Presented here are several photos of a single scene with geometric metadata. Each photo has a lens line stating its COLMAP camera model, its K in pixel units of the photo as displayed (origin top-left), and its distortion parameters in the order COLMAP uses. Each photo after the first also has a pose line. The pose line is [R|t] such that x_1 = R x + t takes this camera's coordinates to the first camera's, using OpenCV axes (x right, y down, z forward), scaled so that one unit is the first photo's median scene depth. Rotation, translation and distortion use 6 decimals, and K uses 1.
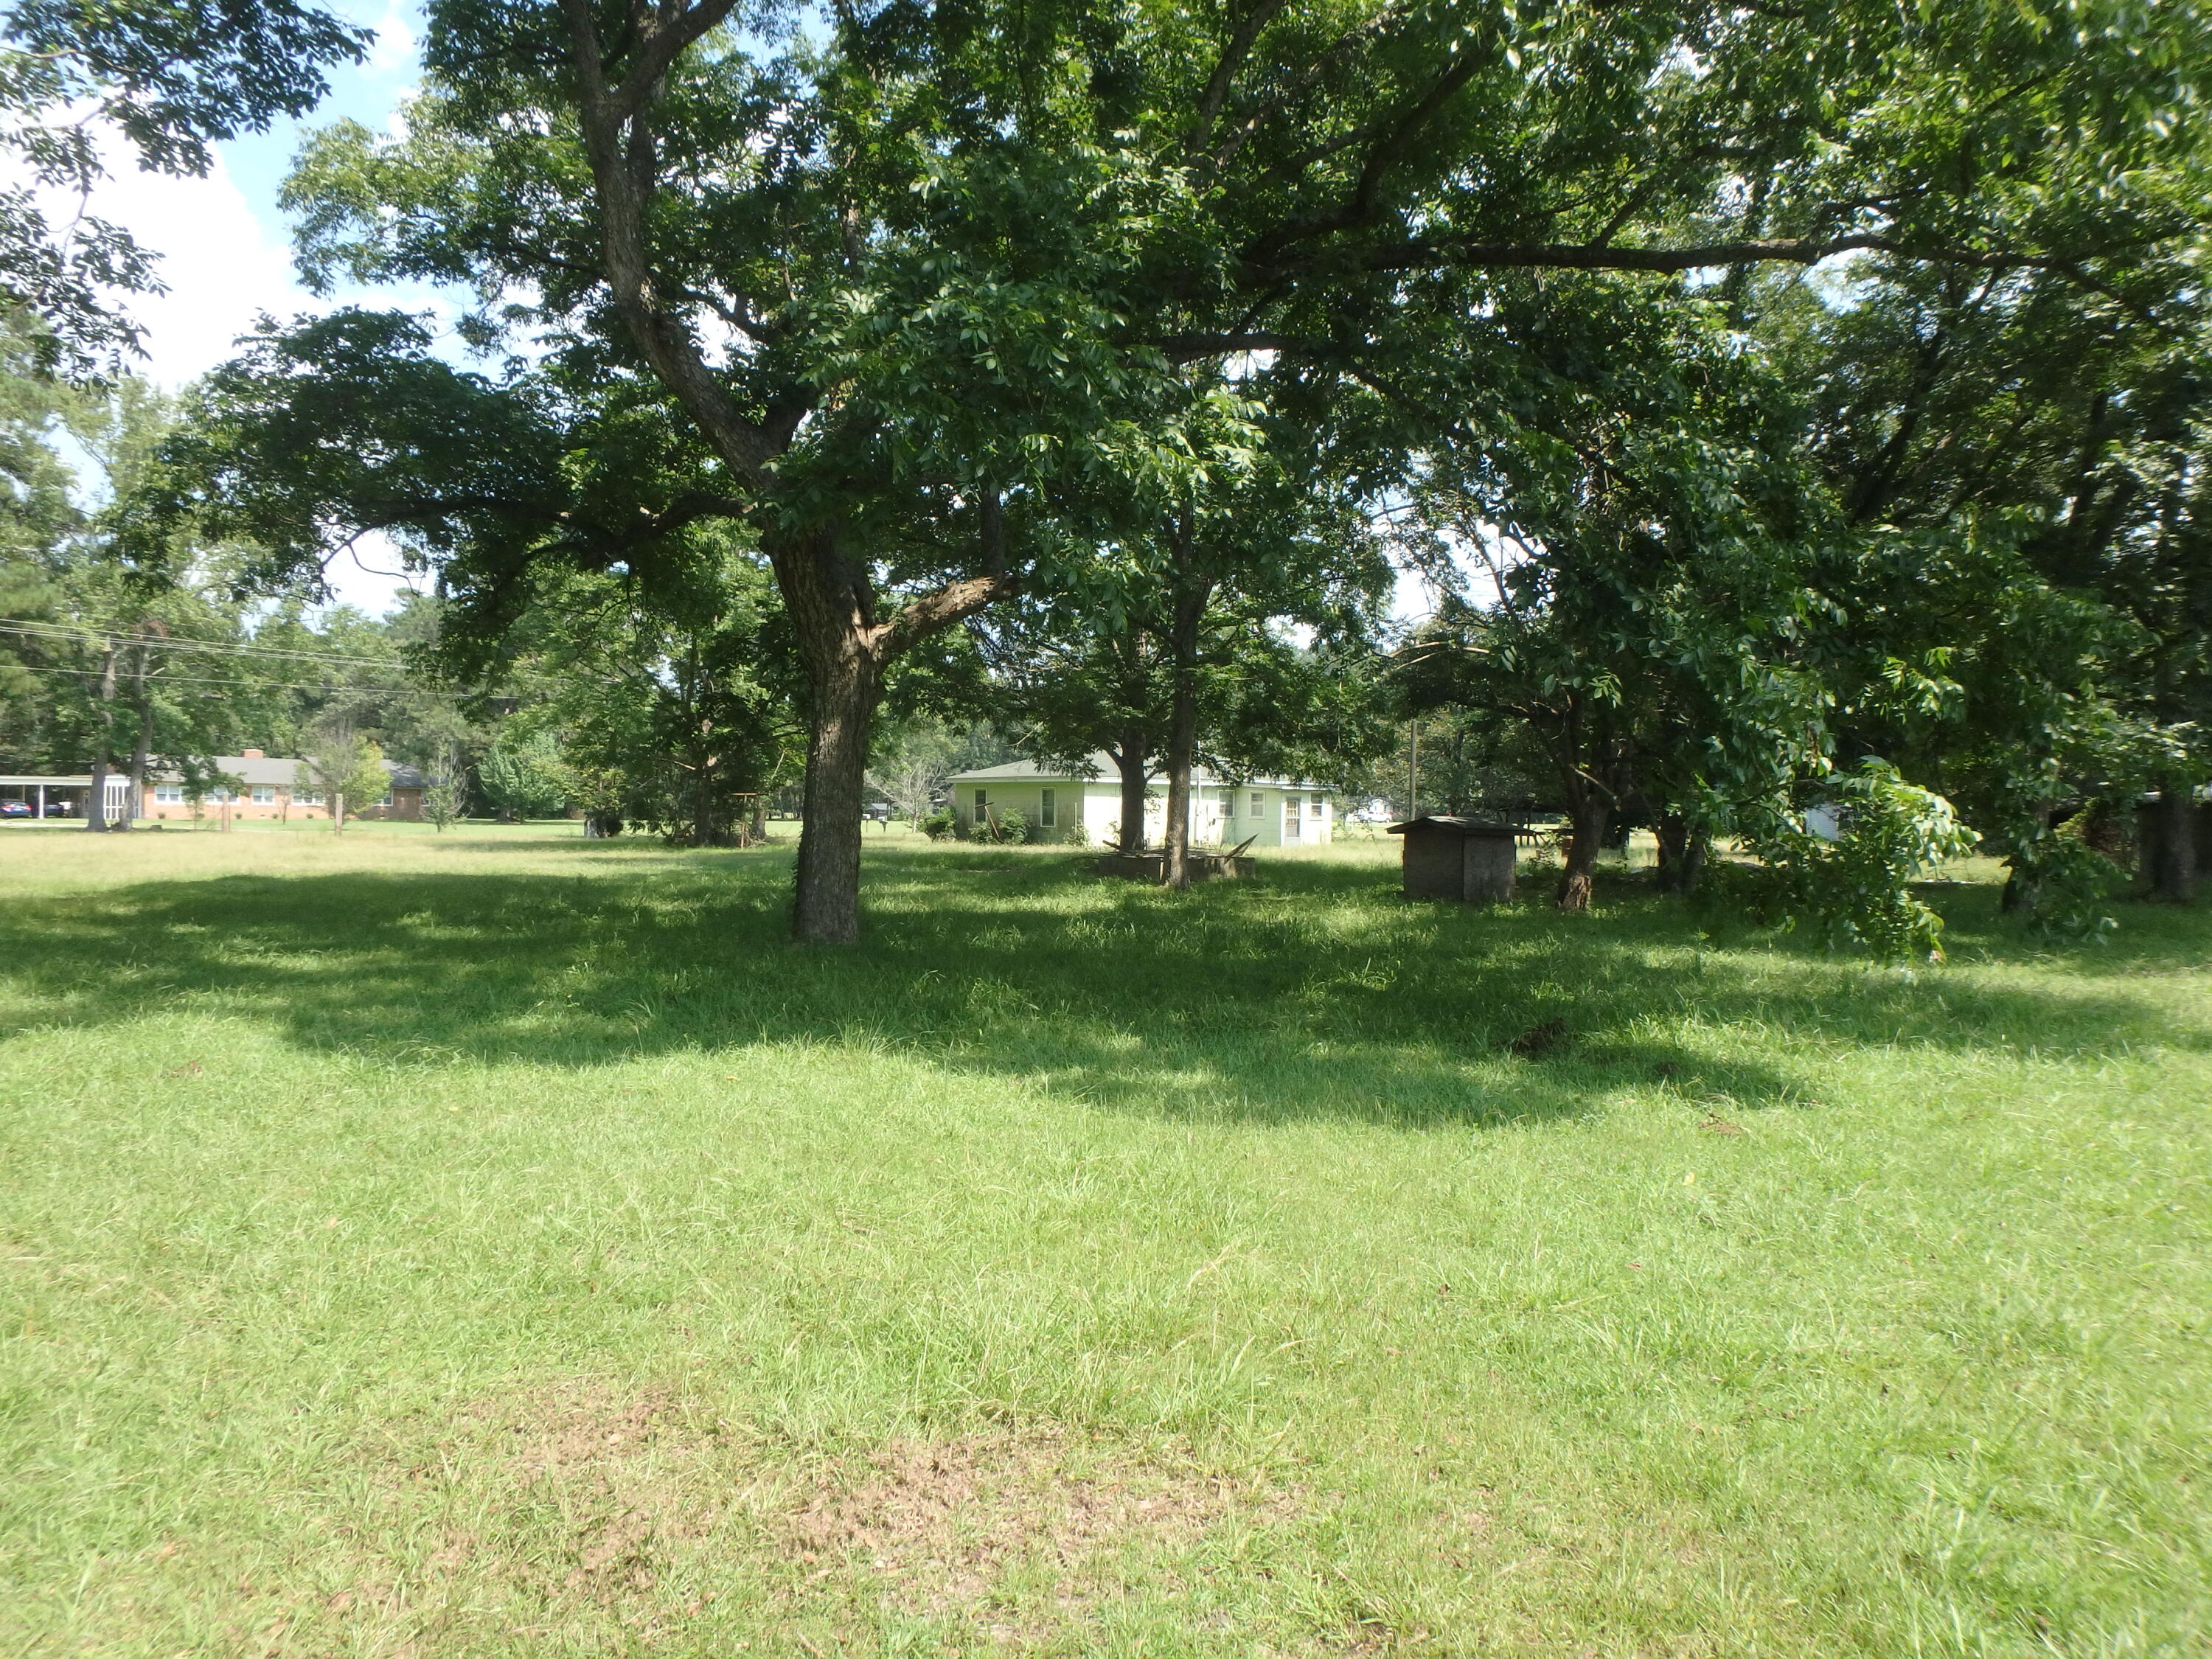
lens RADIAL K [[1398.8, 0, 1111.6], [0, 1398.8, 801.1], [0, 0, 1]] dist [-0.033678, 0.013165]
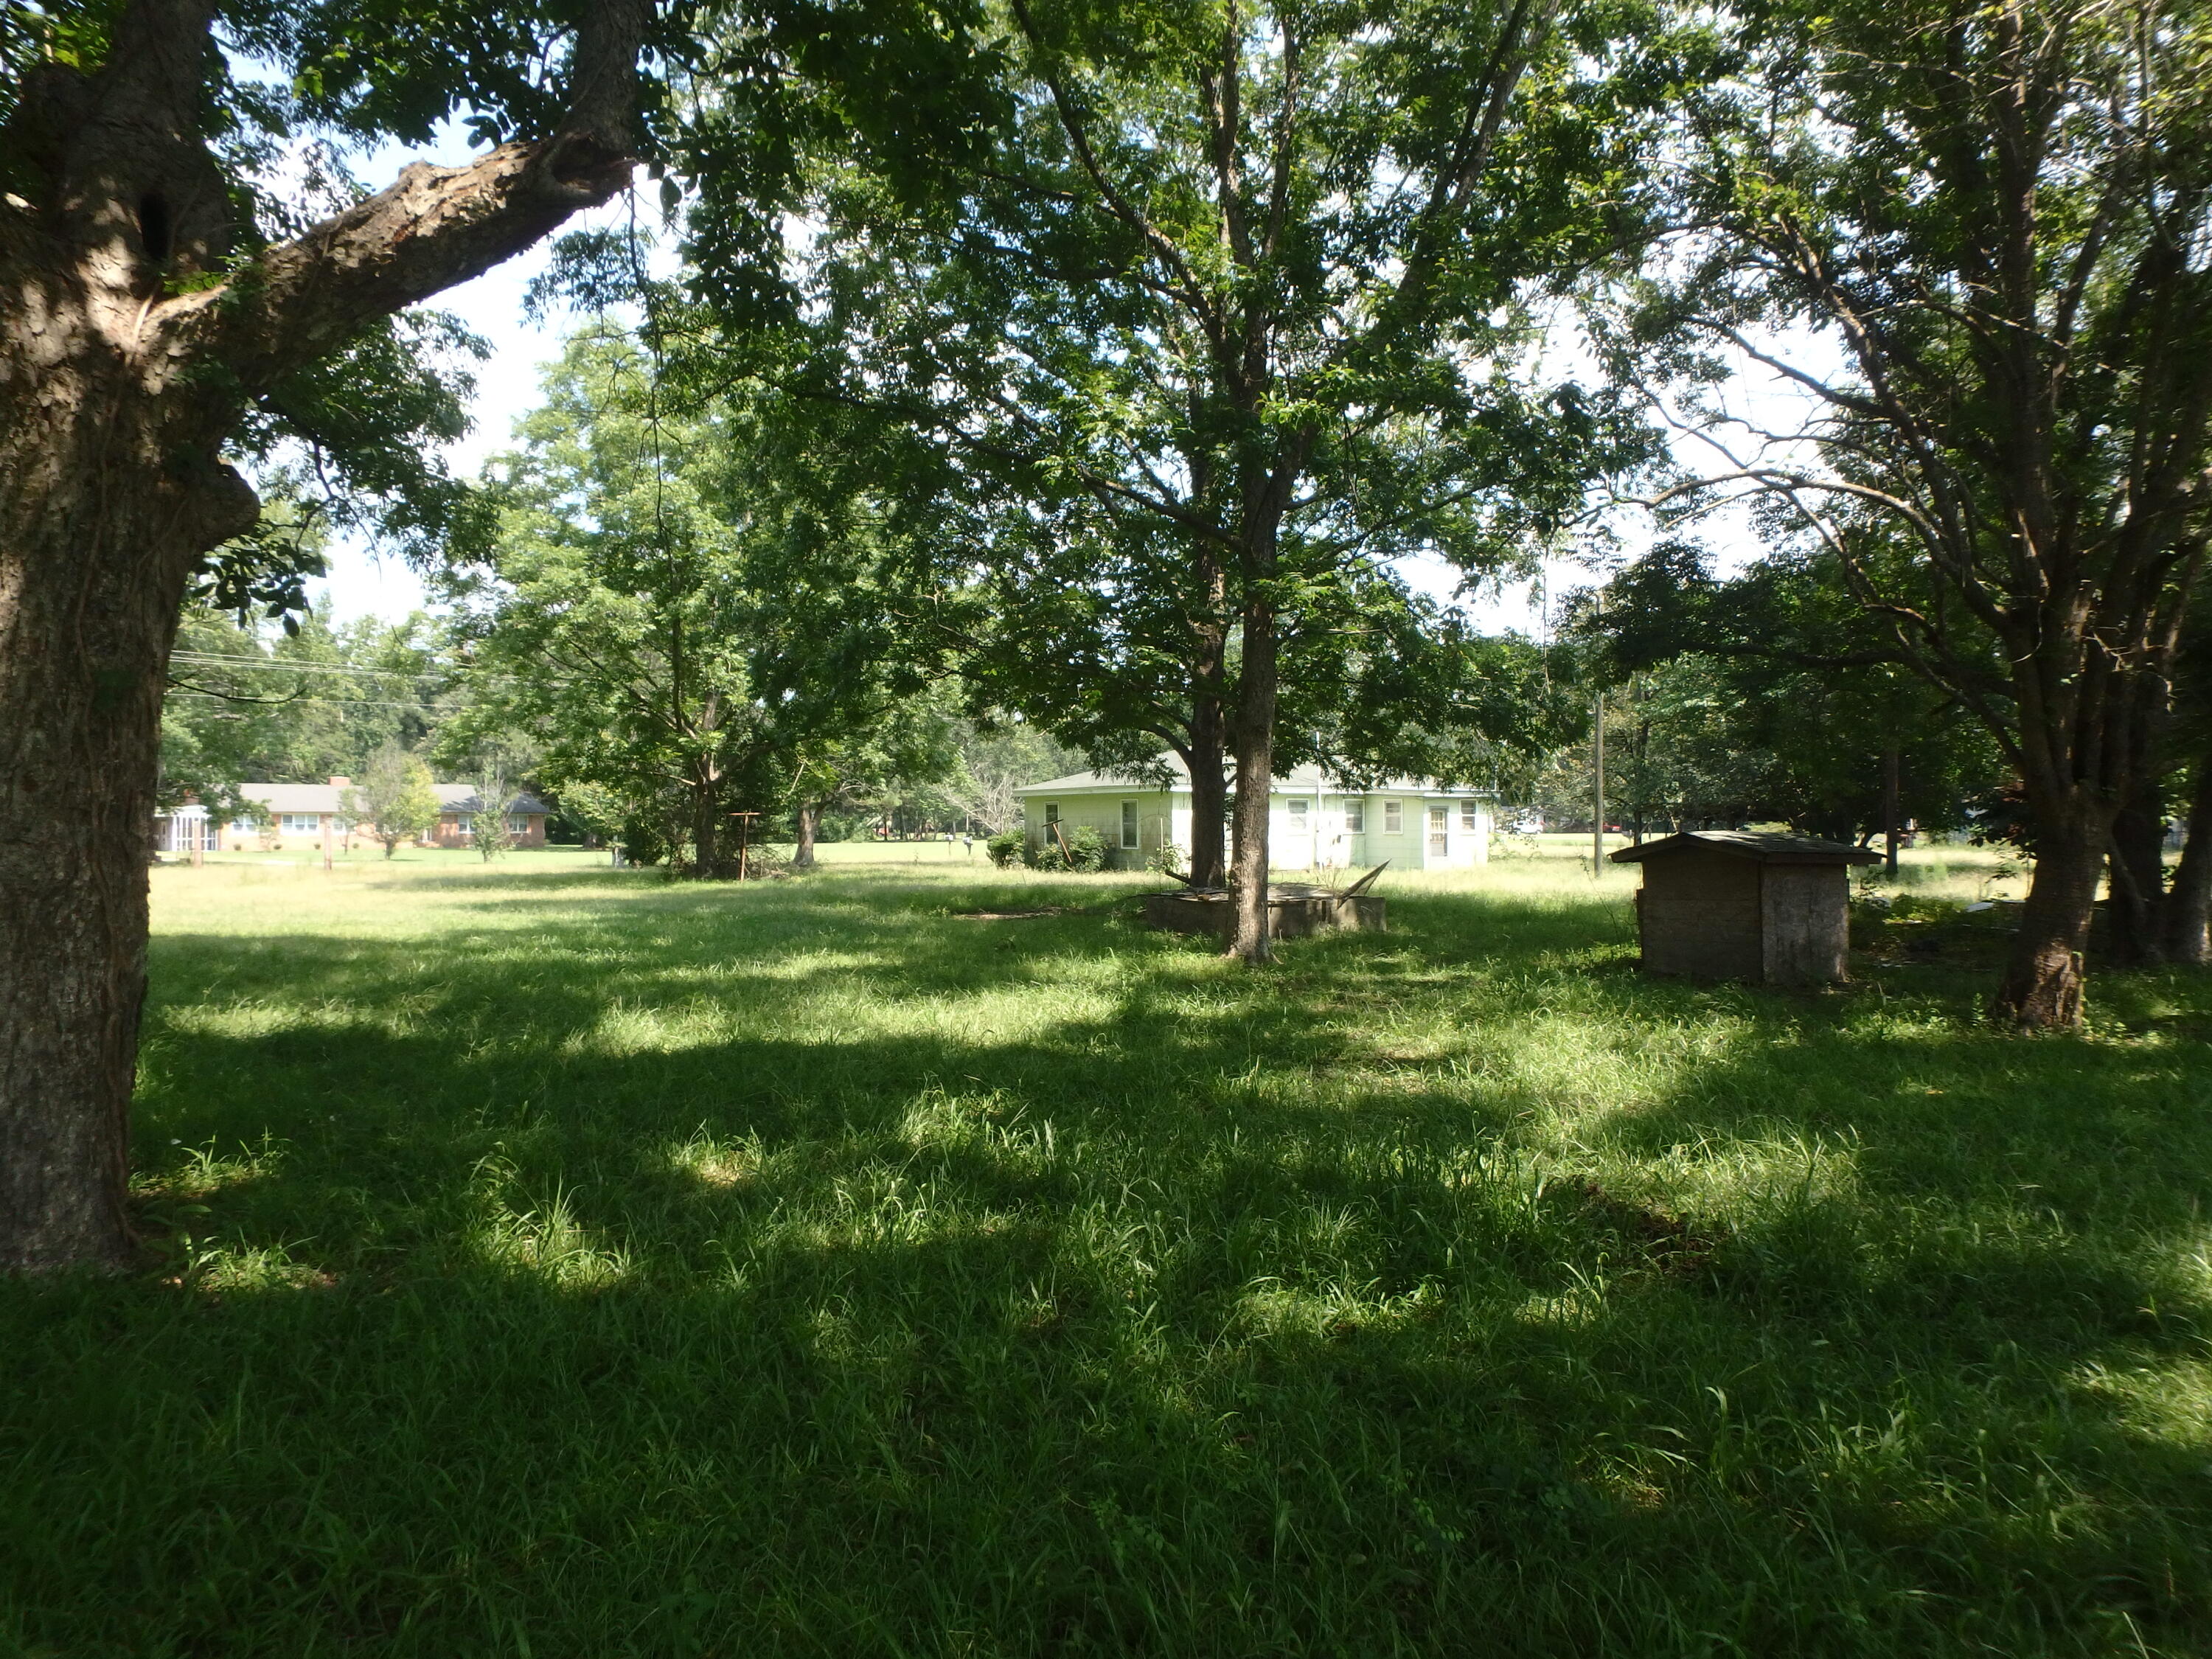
lens RADIAL K [[1398.8, 0, 1111.6], [0, 1398.8, 801.1], [0, 0, 1]] dist [-0.033678, 0.013165]
pose [[0.994995, -0.017776, -0.098335, 0.026083], [0.016637, 0.999785, -0.012383, 0.000938], [0.098534, 0.010685, 0.995076, 0.220793]]
